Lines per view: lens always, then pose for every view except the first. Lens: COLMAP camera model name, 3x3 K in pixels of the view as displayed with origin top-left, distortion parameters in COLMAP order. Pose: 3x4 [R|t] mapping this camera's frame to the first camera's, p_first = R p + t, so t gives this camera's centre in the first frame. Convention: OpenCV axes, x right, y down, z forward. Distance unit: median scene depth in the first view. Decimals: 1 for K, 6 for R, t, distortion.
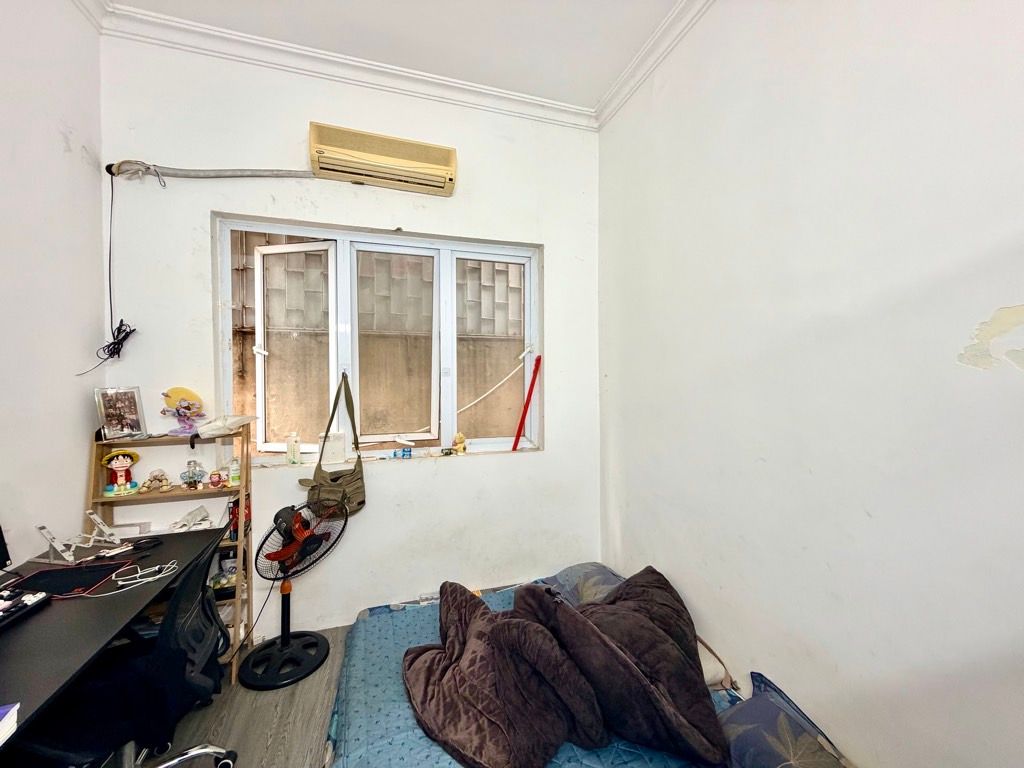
lens RADIAL K [[412.7, 0, 507.7], [0, 412.7, 385.4], [0, 0, 1]] dist [0.002080, 0.000507]
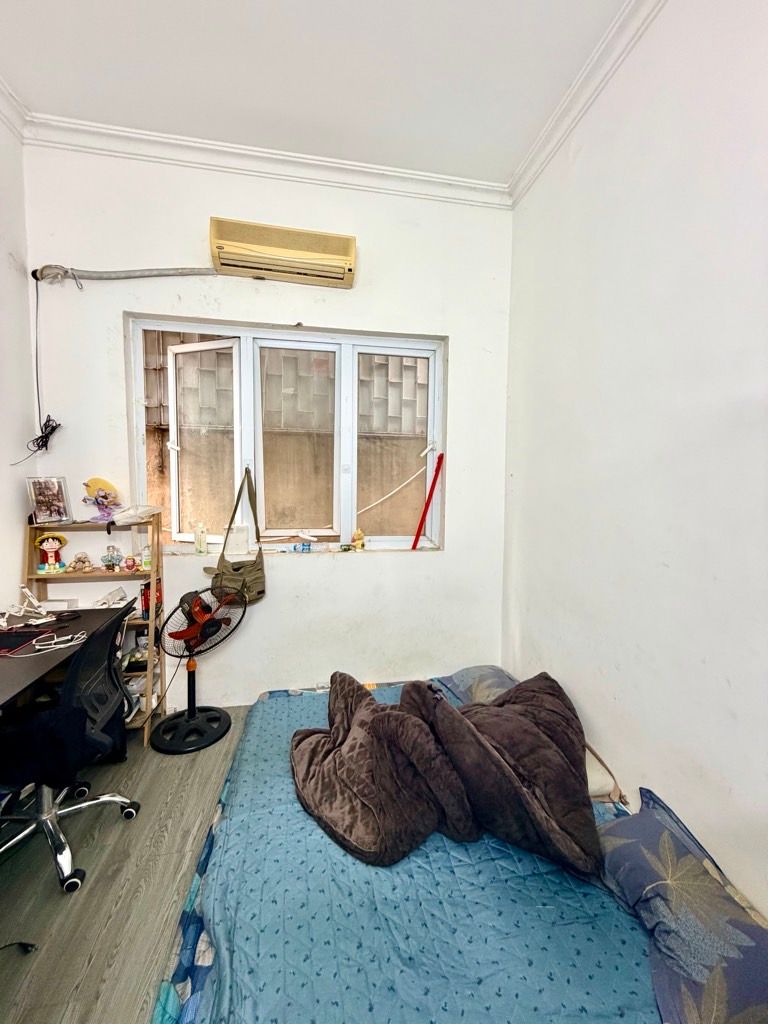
lens RADIAL K [[412.7, 0, 385.1], [0, 412.7, 512.5], [0, 0, 1]] dist [0.002080, 0.000507]
pose [[0.991125, 0.025920, -0.130383, 0.097413], [-0.018758, 0.998262, 0.055861, 0.019314], [0.131604, -0.052919, 0.989889, 0.016855]]
